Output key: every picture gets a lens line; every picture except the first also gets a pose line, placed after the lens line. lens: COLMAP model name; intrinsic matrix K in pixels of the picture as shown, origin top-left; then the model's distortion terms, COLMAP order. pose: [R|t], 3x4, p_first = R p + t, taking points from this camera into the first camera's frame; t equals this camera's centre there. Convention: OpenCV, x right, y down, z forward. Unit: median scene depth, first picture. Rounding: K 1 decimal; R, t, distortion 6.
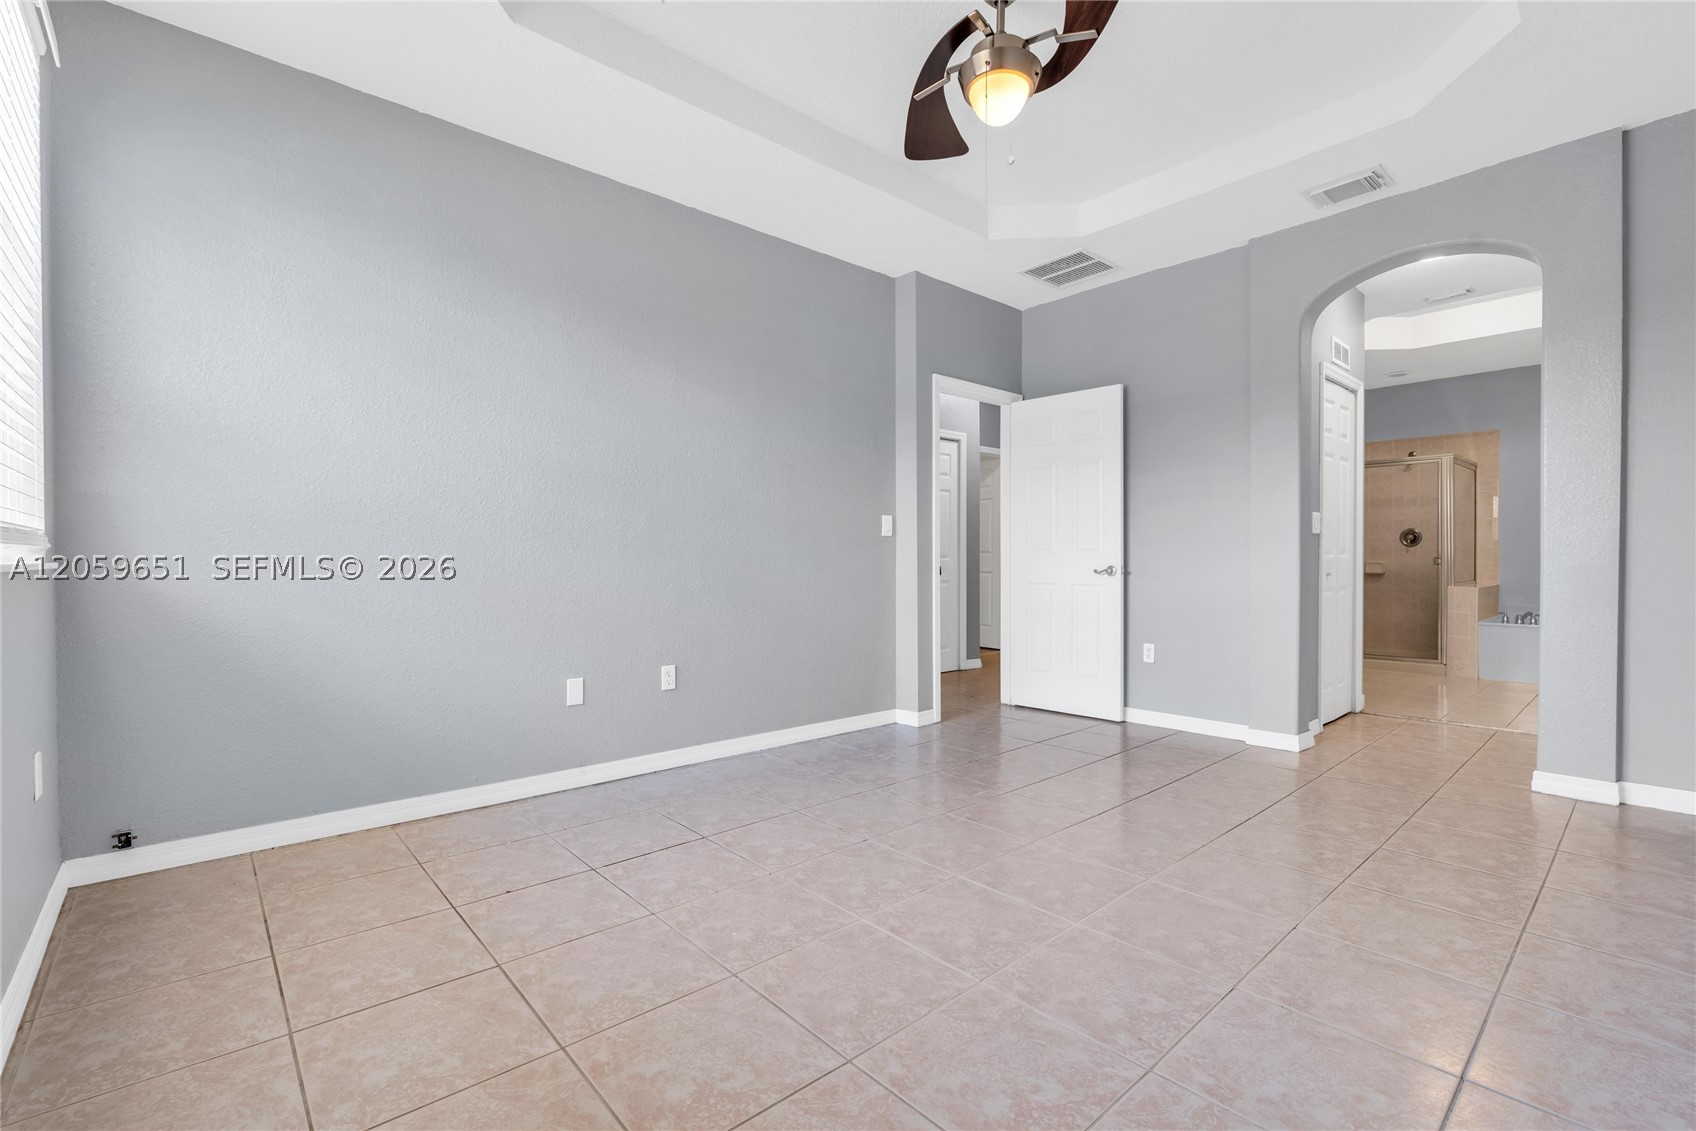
lens RADIAL K [[739.0, 0, 846.5], [0, 739.0, 570.2], [0, 0, 1]] dist [-0.001312, -0.000128]
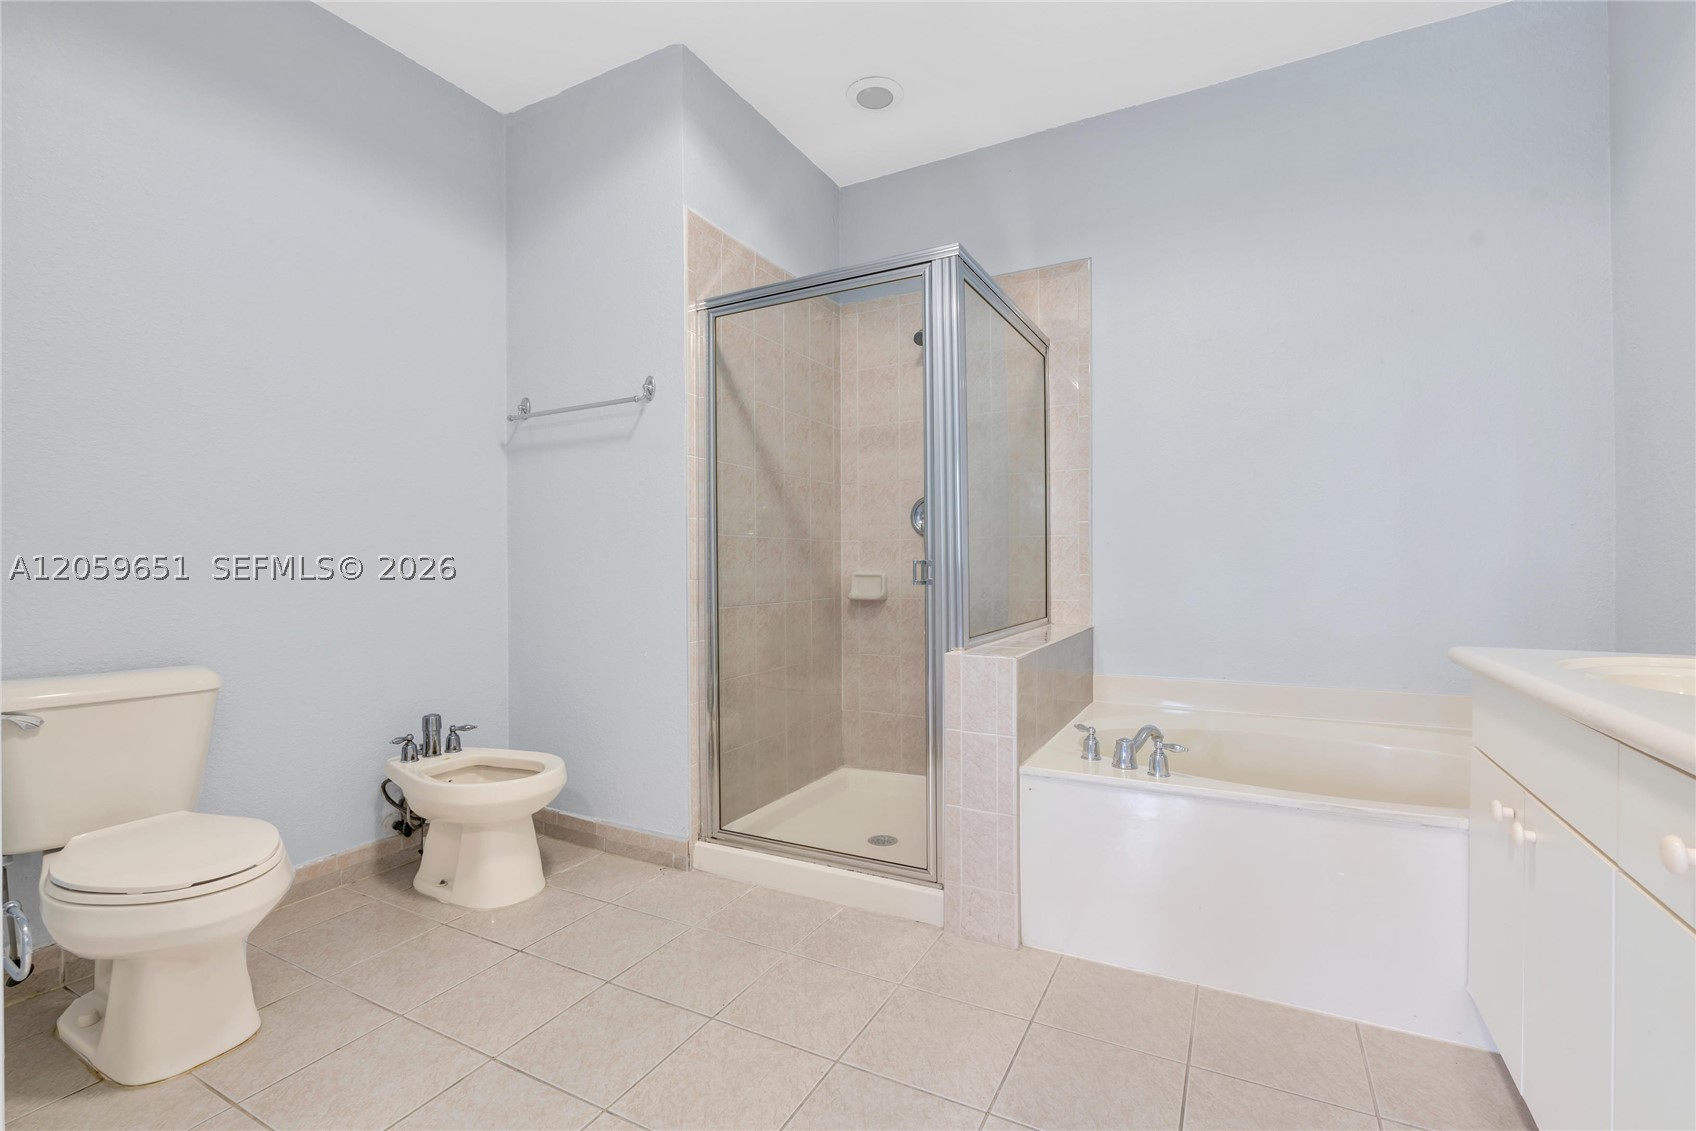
lens RADIAL K [[739.0, 0, 851.5], [0, 739.0, 563.6], [0, 0, 1]] dist [-0.001312, -0.000128]
pose [[0.939658, -0.008056, 0.342020, 0.604450], [0.011932, 0.999886, -0.009230, -0.013247], [-0.341907, 0.012754, 0.939647, 0.645109]]
